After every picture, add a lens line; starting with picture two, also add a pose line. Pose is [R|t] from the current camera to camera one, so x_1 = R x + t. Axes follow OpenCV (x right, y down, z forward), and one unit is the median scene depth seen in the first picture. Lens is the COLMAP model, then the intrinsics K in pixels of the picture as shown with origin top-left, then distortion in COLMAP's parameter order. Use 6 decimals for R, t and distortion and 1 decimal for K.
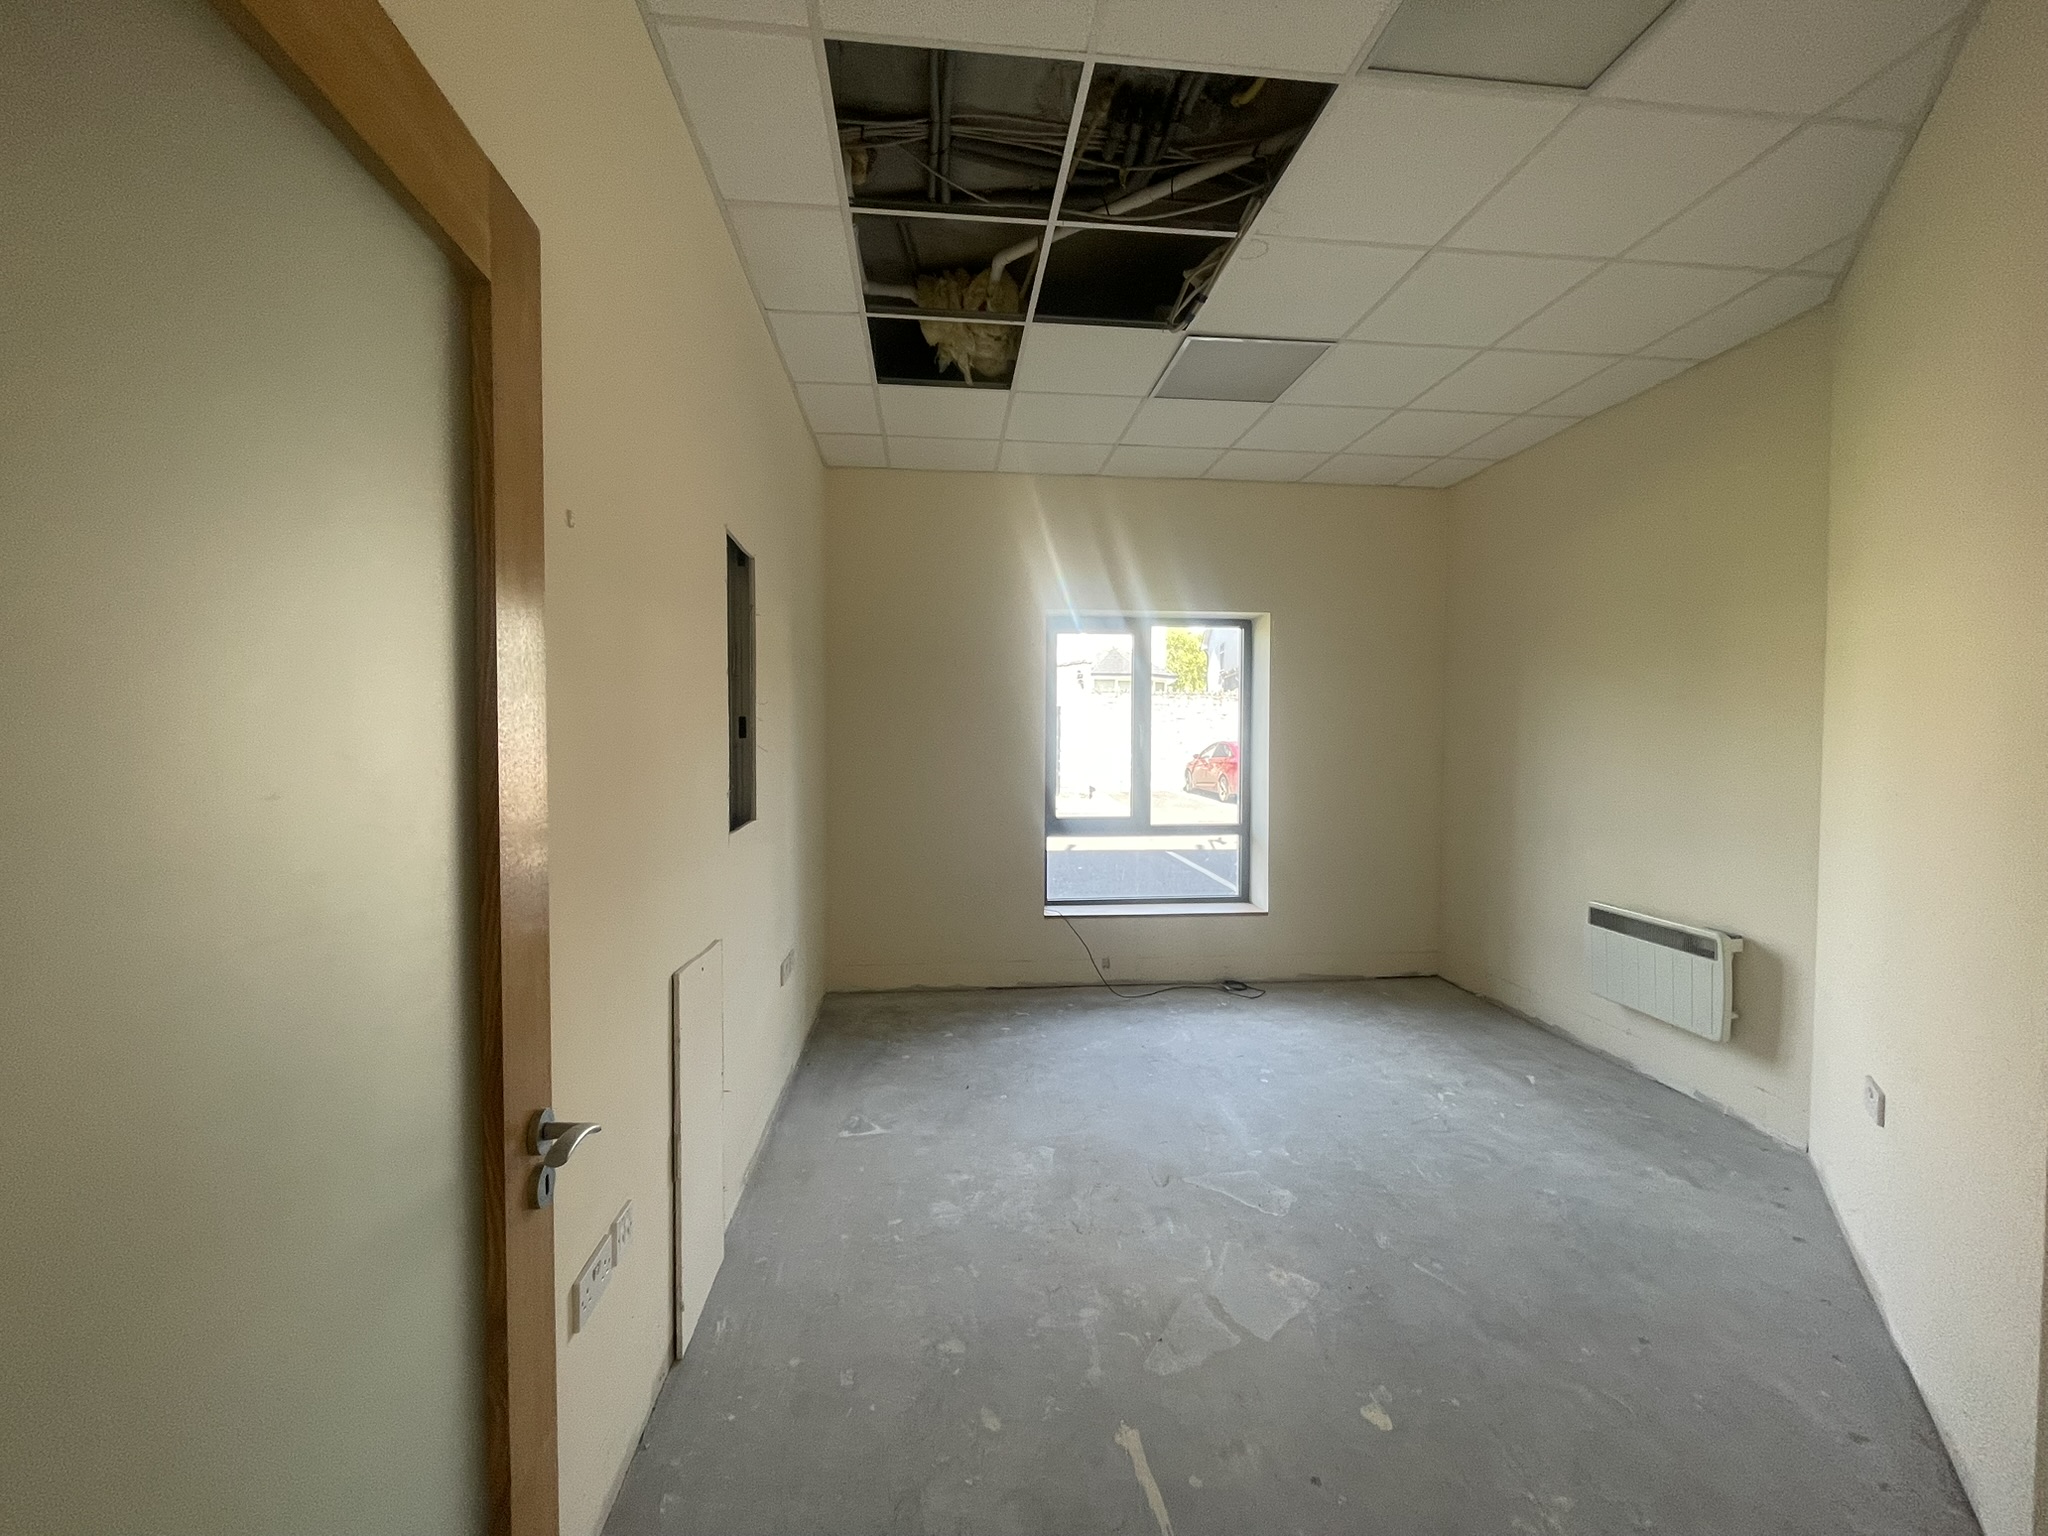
lens RADIAL K [[821.3, 0, 1025.1], [0, 821.3, 755.9], [0, 0, 1]] dist [-0.004991, 0.000767]
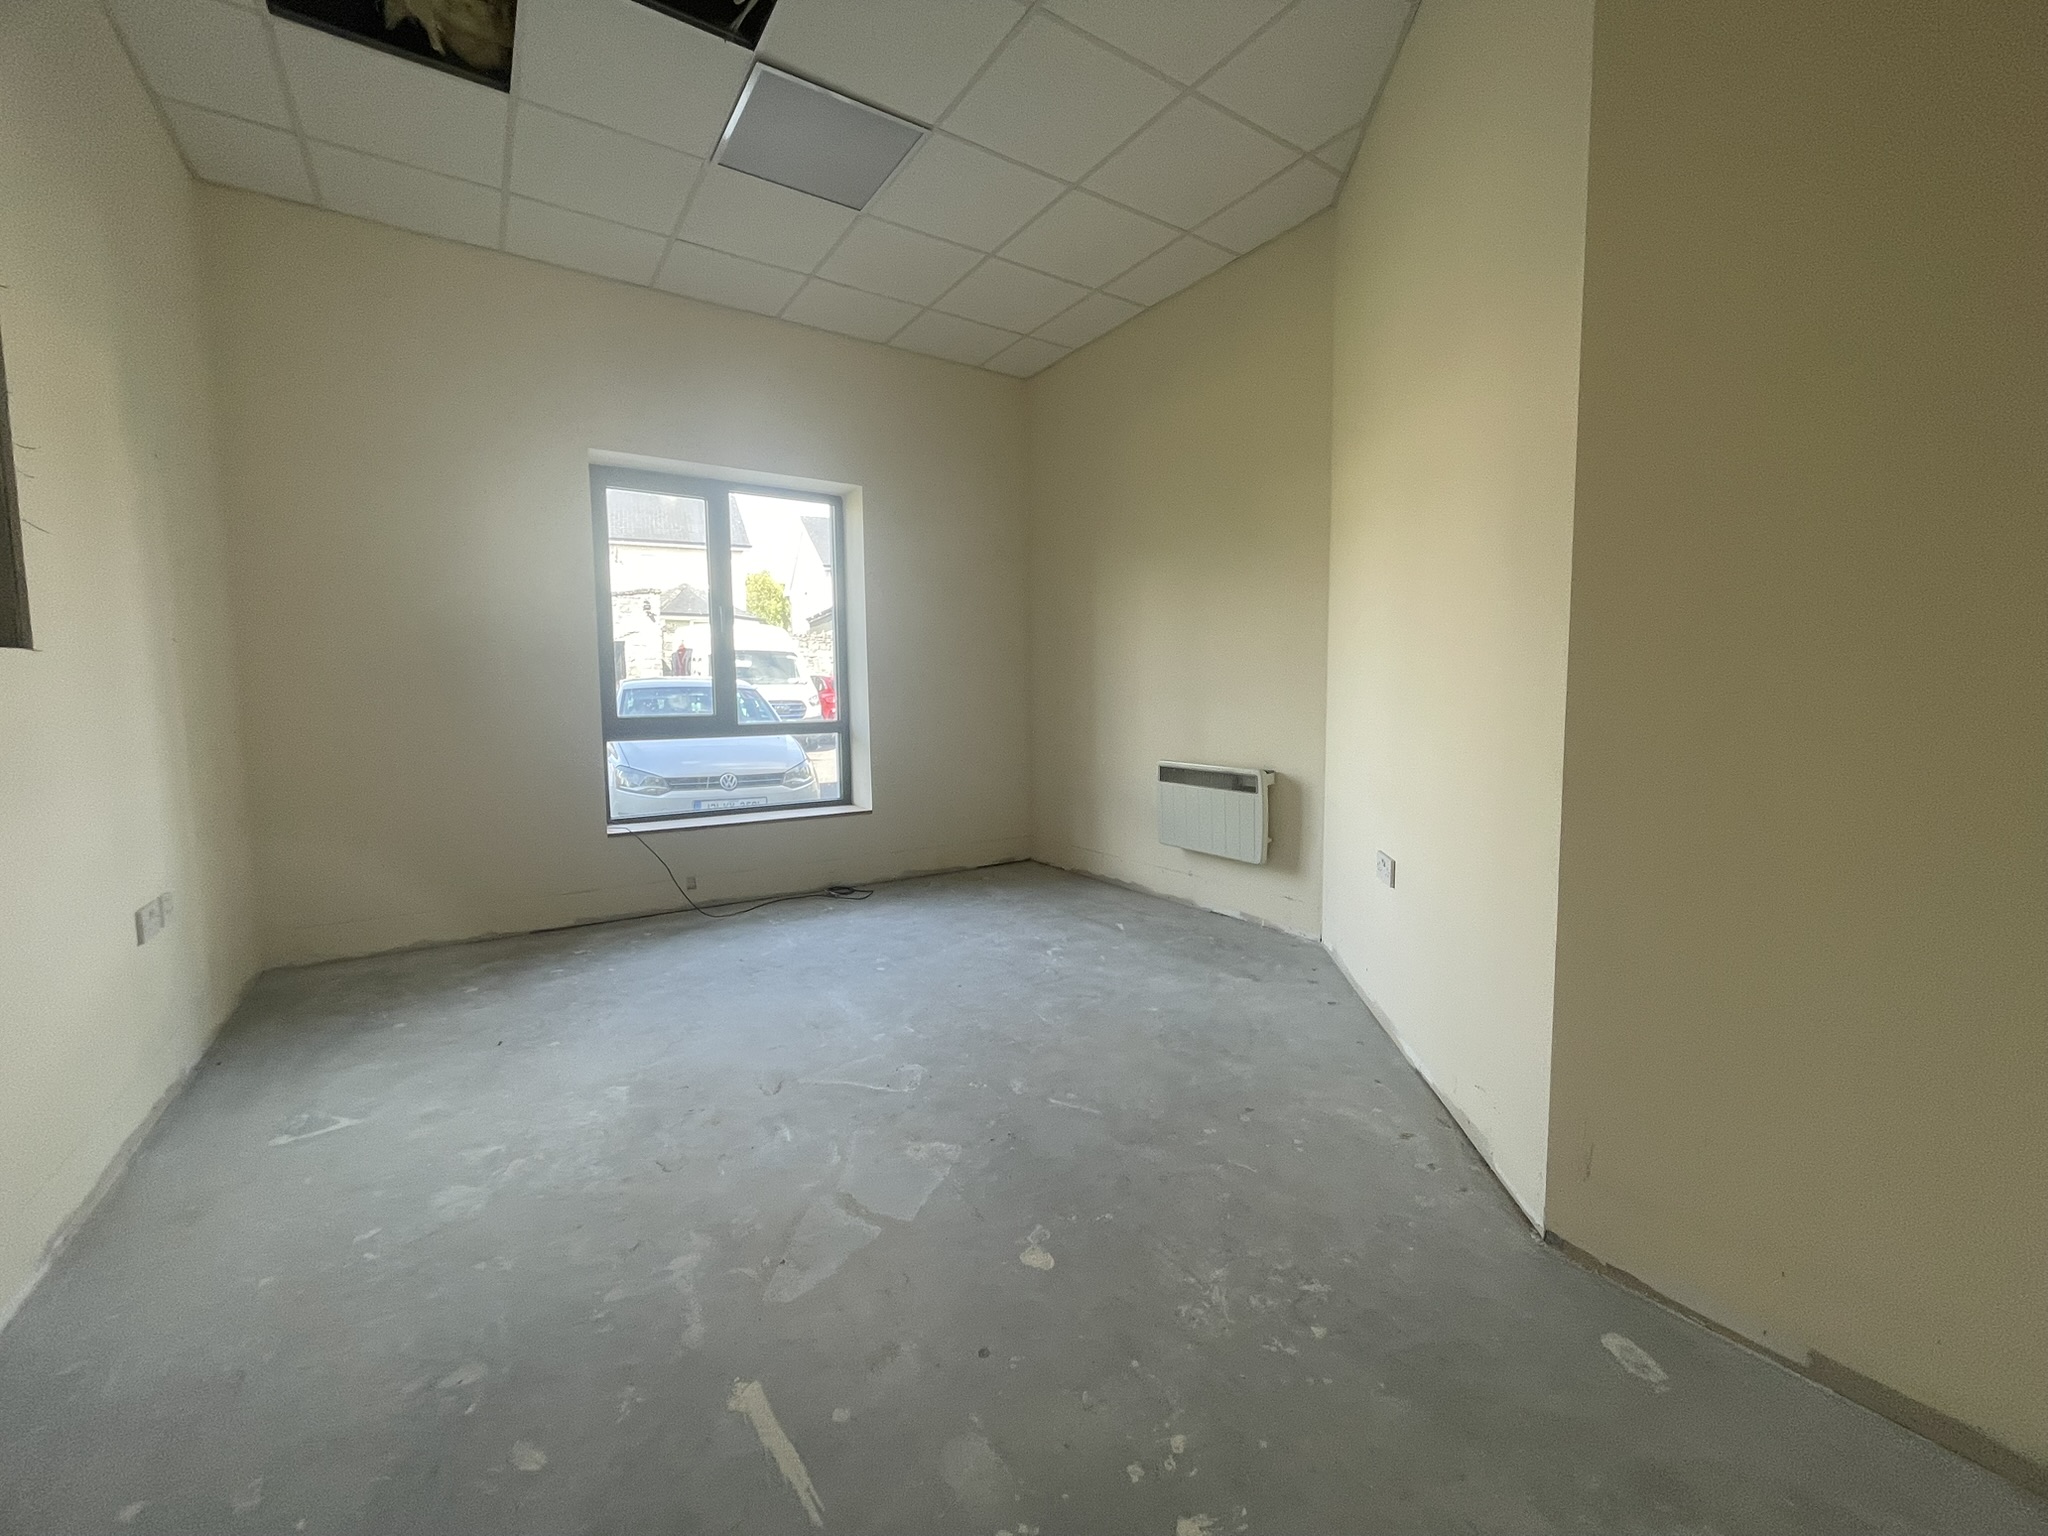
lens RADIAL K [[821.3, 0, 1017.8], [0, 821.3, 753.1], [0, 0, 1]] dist [-0.004991, 0.000767]
pose [[0.884857, -0.051251, 0.463036, 0.017930], [0.028772, 0.998045, 0.055485, 0.128980], [-0.464974, -0.035773, 0.884601, 0.149238]]
